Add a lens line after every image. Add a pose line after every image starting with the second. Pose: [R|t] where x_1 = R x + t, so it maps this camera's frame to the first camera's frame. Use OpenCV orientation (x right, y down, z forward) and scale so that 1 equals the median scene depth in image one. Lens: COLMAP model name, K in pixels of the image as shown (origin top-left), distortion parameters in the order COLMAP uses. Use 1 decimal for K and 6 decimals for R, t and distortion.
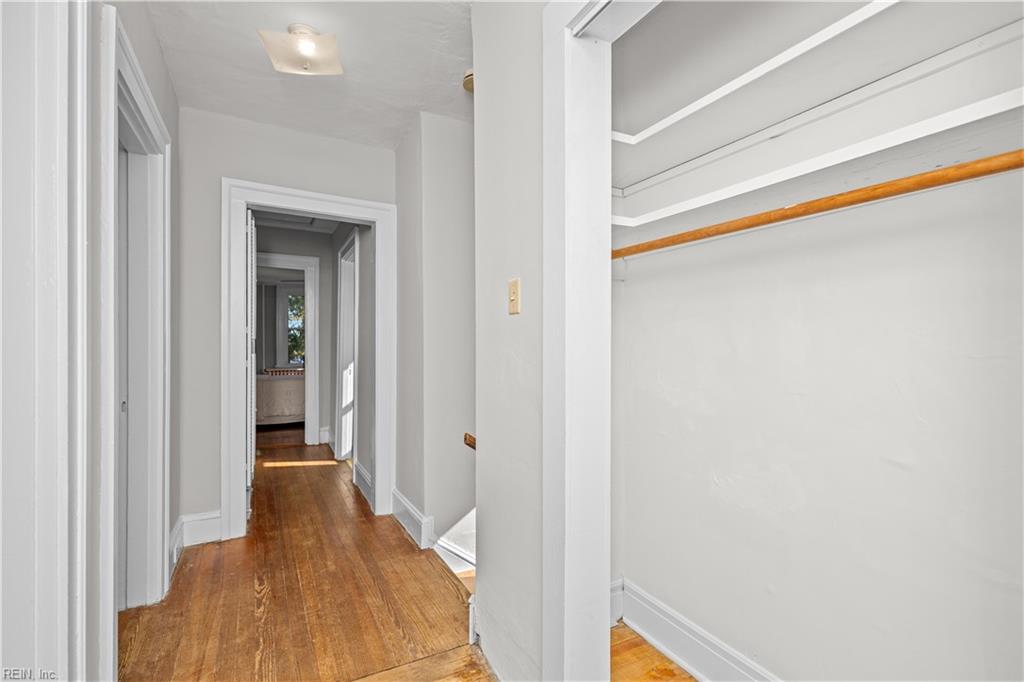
lens RADIAL K [[465.6, 0, 513.0], [0, 465.6, 346.3], [0, 0, 1]] dist [0.000032, -0.000156]
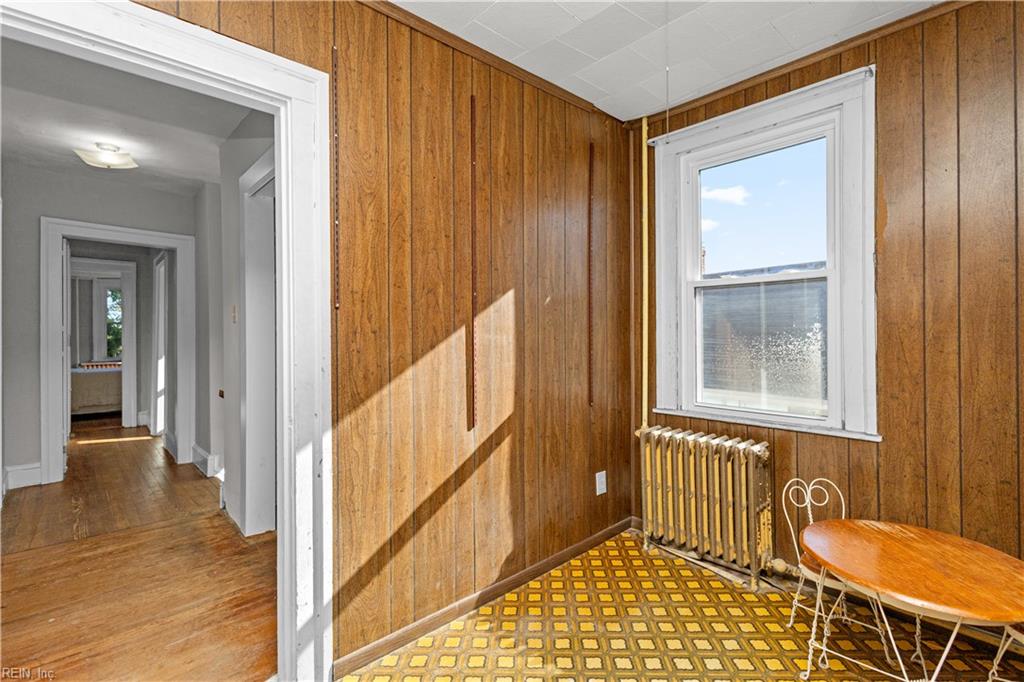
lens RADIAL K [[472.7, 0, 509.7], [0, 472.7, 338.6], [0, 0, 1]] dist [0.005414, -0.000243]
pose [[0.969510, -0.004898, 0.245004, 0.261729], [0.004790, 0.999988, 0.001035, -0.000707], [-0.245006, 0.000170, 0.969522, -0.493989]]
